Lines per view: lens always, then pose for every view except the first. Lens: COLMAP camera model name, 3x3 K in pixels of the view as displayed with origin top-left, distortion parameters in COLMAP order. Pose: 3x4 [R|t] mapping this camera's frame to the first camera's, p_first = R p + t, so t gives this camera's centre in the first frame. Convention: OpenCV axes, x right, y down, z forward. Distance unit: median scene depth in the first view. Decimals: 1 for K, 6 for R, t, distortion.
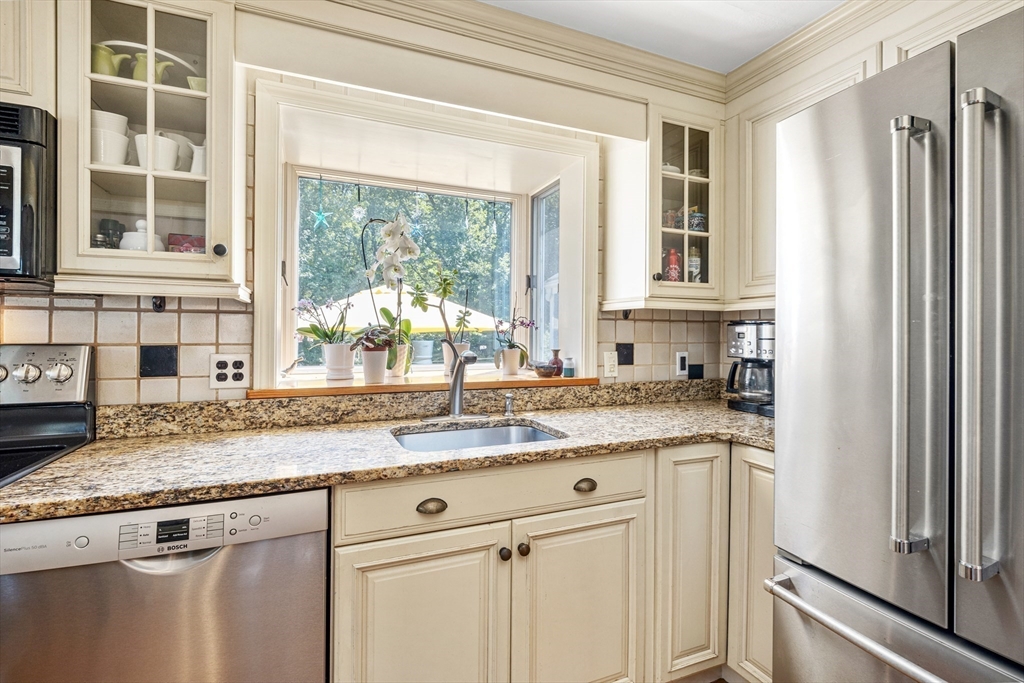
lens RADIAL K [[476.9, 0, 513.9], [0, 476.9, 333.1], [0, 0, 1]] dist [-0.004400, -0.000033]
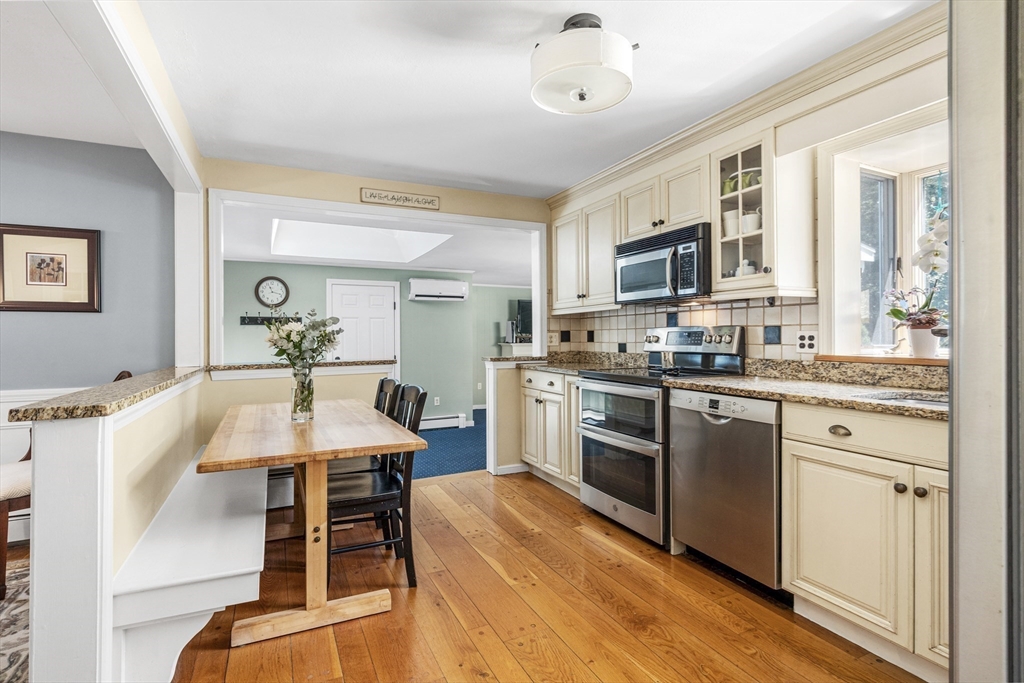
lens RADIAL K [[476.9, 0, 509.9], [0, 476.9, 335.7], [0, 0, 1]] dist [-0.004400, -0.000033]
pose [[0.050118, -0.001717, -0.998742, 0.961481], [0.005946, 0.999981, -0.001420, 0.059112], [0.998726, -0.005868, 0.050127, -0.045780]]
